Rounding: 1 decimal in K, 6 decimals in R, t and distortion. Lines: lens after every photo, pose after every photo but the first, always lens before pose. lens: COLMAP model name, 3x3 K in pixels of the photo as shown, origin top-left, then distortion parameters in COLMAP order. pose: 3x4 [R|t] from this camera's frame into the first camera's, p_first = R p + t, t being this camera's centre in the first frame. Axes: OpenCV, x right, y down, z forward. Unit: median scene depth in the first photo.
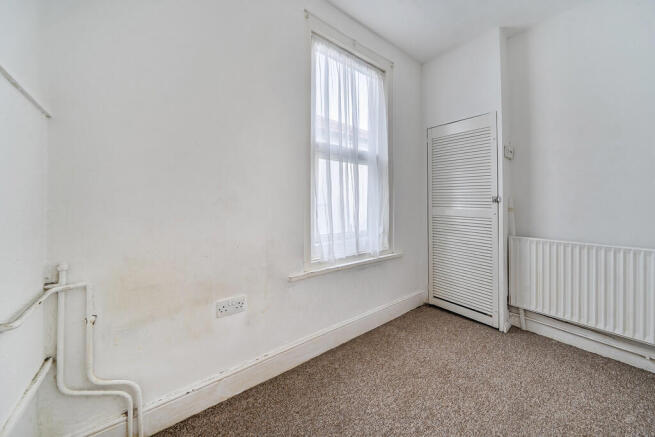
lens RADIAL K [[227.6, 0, 325.1], [0, 227.6, 202.4], [0, 0, 1]] dist [-0.002162, -0.000161]
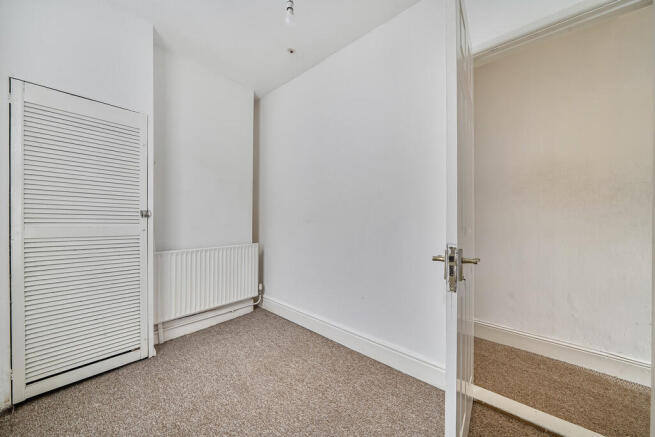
lens RADIAL K [[227.6, 0, 328.6], [0, 227.6, 219.2], [0, 0, 1]] dist [-0.002162, -0.000161]
pose [[-0.179459, -0.005999, 0.983747, -0.255906], [-0.003893, 0.999978, 0.005388, 0.001348], [-0.983758, -0.002862, -0.179478, 0.462826]]
